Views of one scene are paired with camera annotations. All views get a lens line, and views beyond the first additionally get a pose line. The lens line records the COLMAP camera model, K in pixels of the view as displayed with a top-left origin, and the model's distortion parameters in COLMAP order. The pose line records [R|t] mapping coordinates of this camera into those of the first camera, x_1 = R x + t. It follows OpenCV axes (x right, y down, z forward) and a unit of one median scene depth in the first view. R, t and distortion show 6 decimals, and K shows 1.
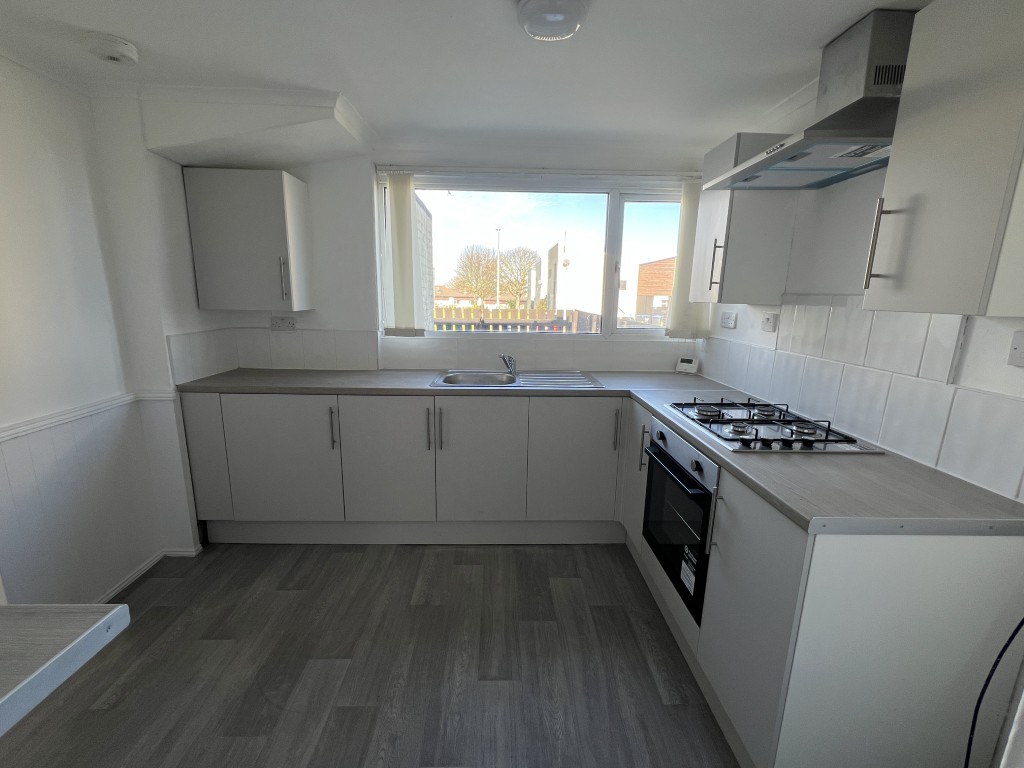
lens RADIAL K [[410.4, 0, 515.9], [0, 410.4, 384.8], [0, 0, 1]] dist [0.000436, 0.000068]
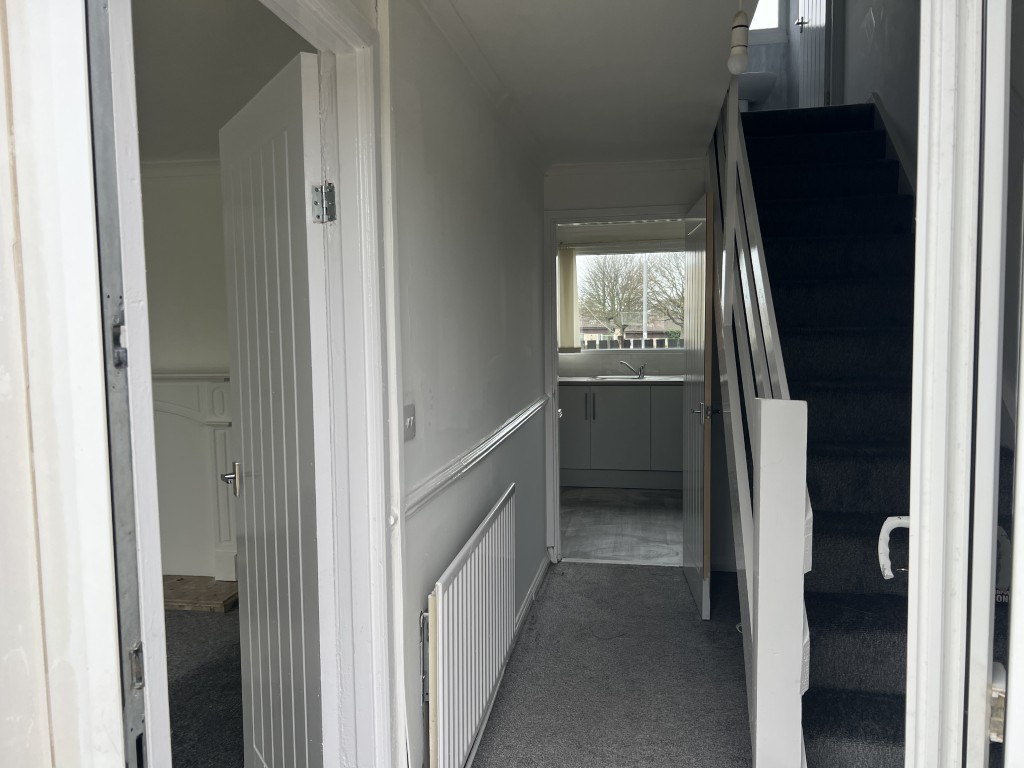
lens RADIAL K [[770.5, 0, 512.8], [0, 770.5, 383.6], [0, 0, 1]] dist [0.016001, 0.002687]
pose [[0.975477, -0.012155, -0.219765, 0.055152], [-0.018260, 0.990563, -0.135837, 0.140931], [0.219342, 0.136519, 0.966049, -0.645146]]
